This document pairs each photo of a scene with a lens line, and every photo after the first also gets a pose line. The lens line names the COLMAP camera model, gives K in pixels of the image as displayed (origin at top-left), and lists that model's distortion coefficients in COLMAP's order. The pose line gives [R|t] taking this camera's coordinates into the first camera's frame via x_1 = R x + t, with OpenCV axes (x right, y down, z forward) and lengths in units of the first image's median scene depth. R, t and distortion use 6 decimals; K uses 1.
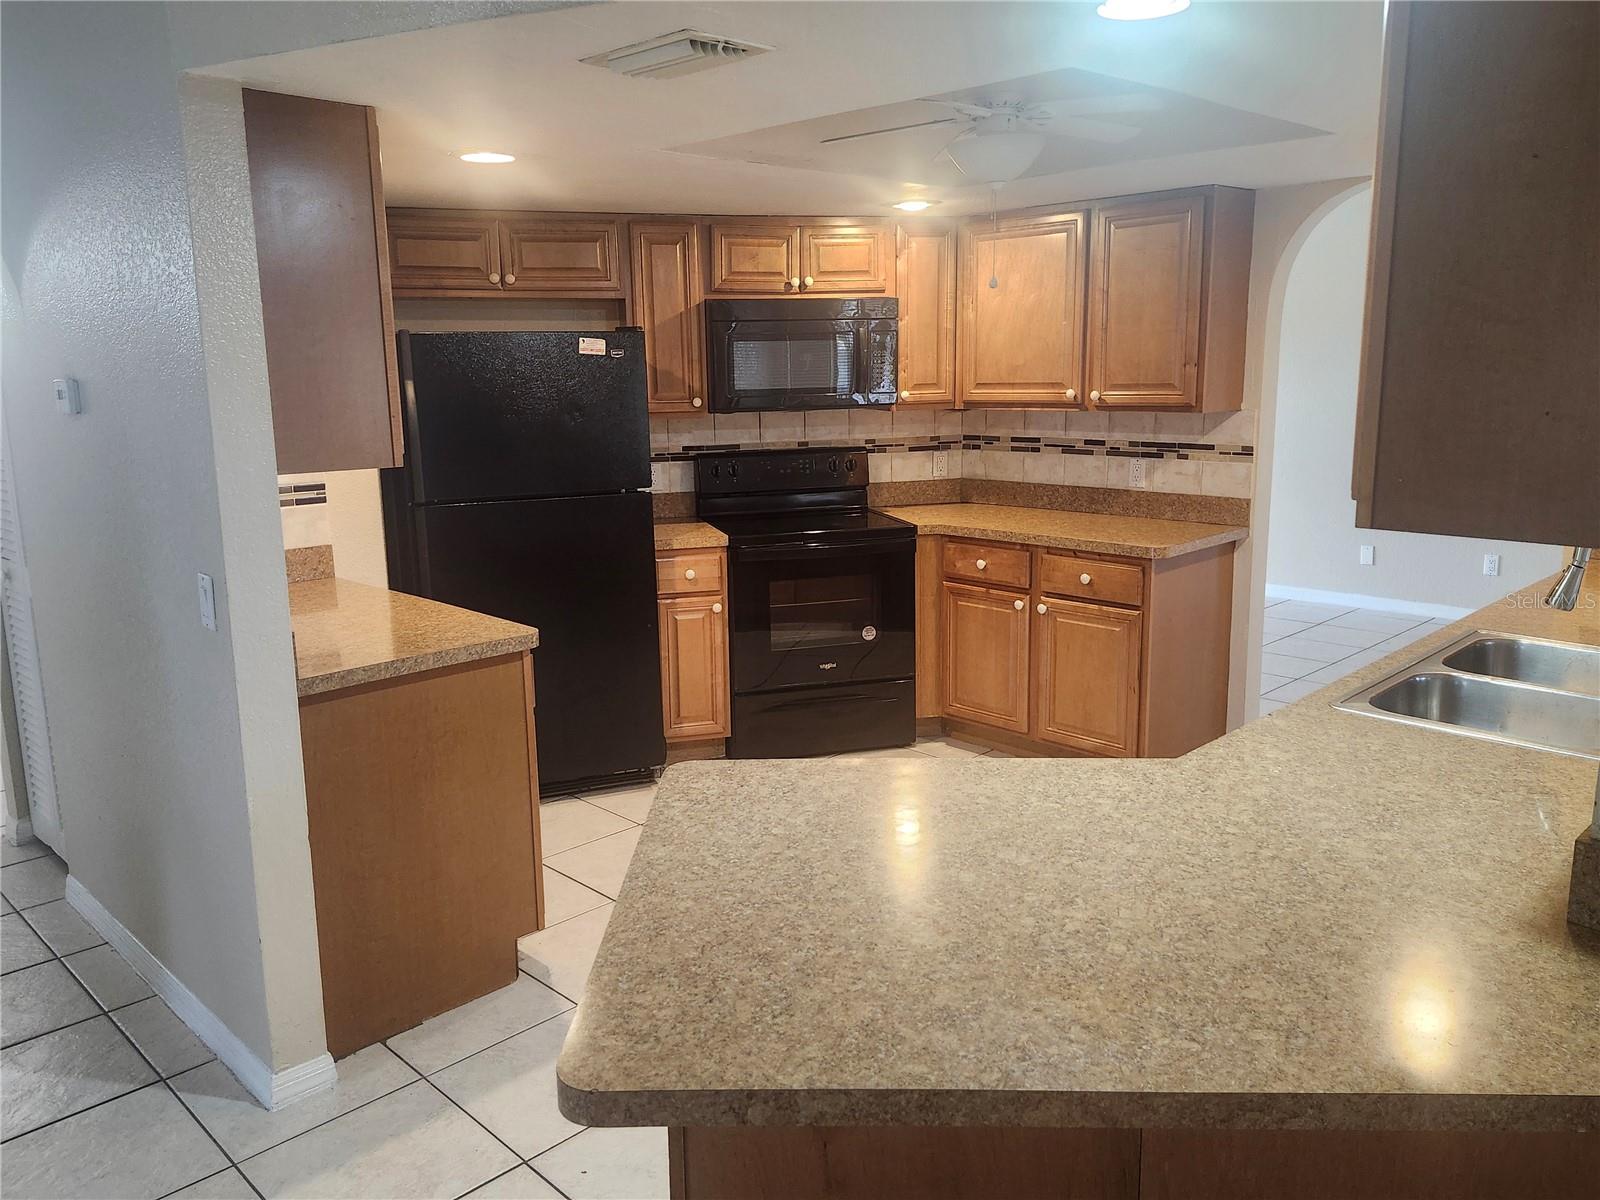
lens RADIAL K [[1215.8, 0, 788.0], [0, 1215.8, 589.3], [0, 0, 1]] dist [0.099324, -0.132352]
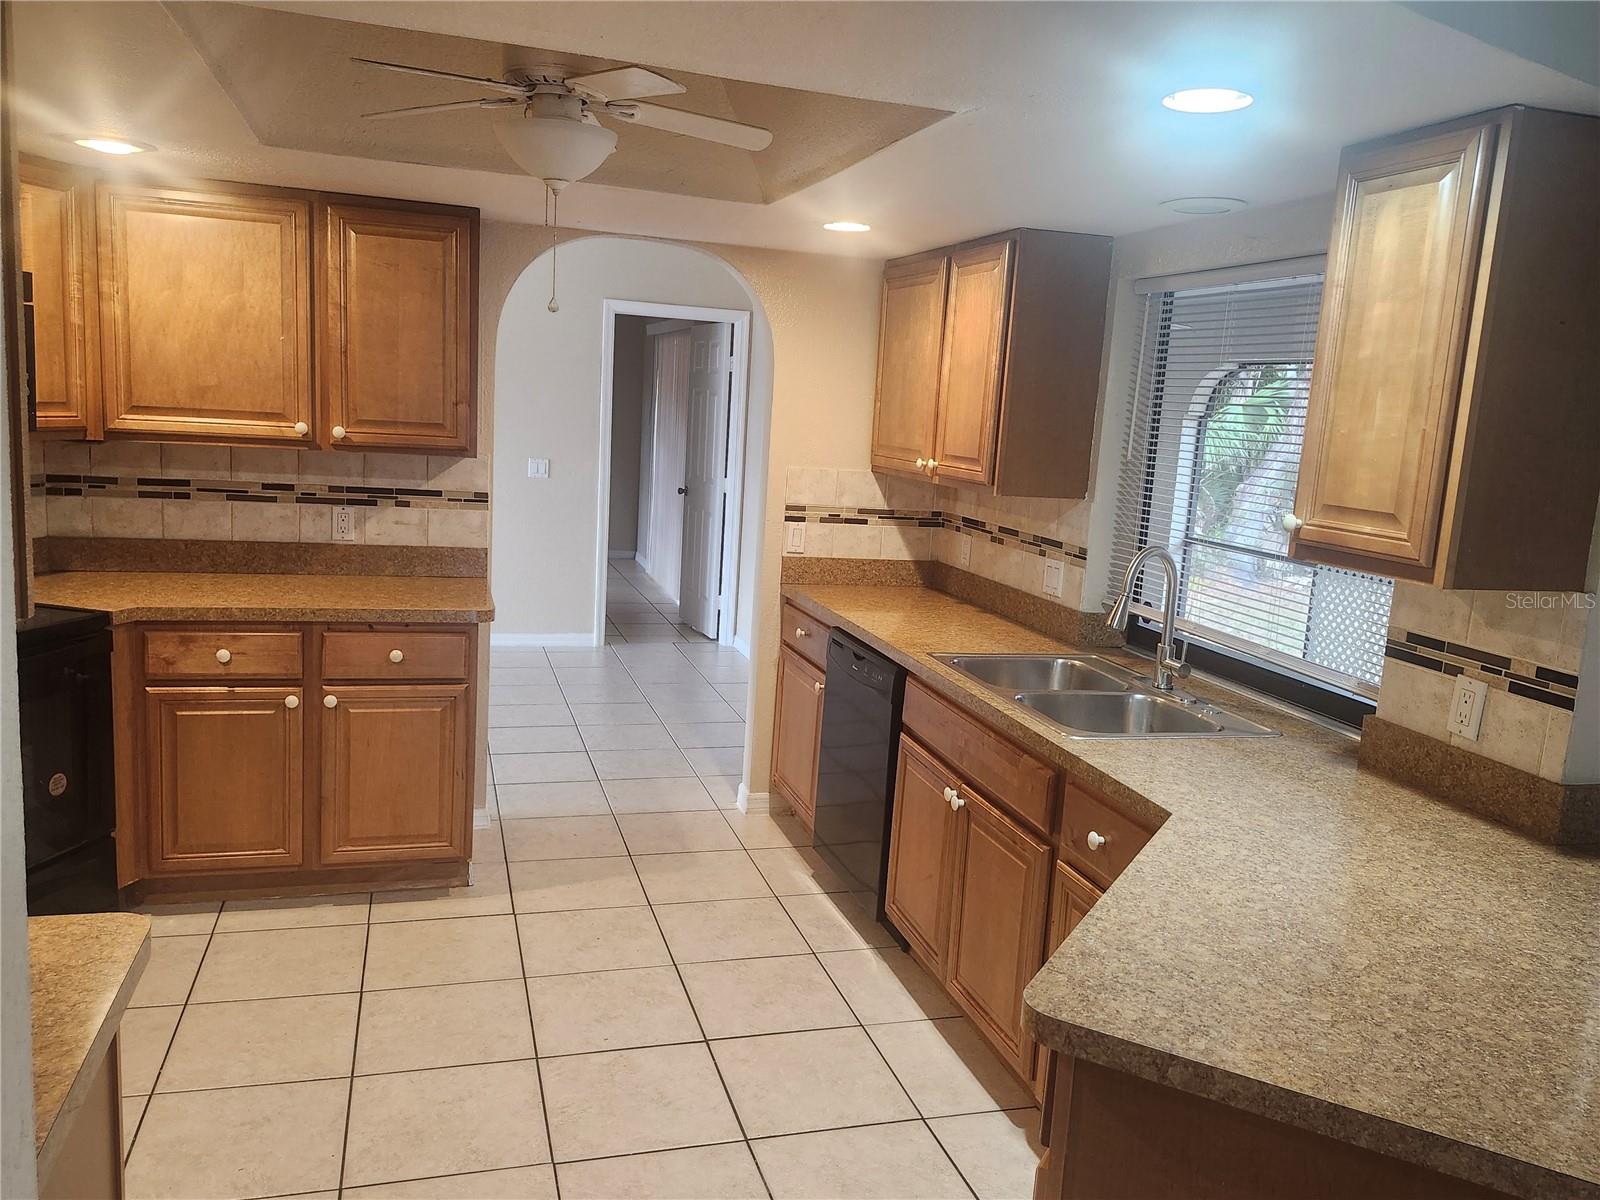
lens RADIAL K [[1215.8, 0, 788.0], [0, 1215.8, 589.3], [0, 0, 1]] dist [0.099324, -0.132352]
pose [[0.458930, -0.087171, 0.884186, -0.334197], [0.099028, 0.993993, 0.046597, -0.060401], [-0.882937, 0.066175, 0.464805, 0.348125]]
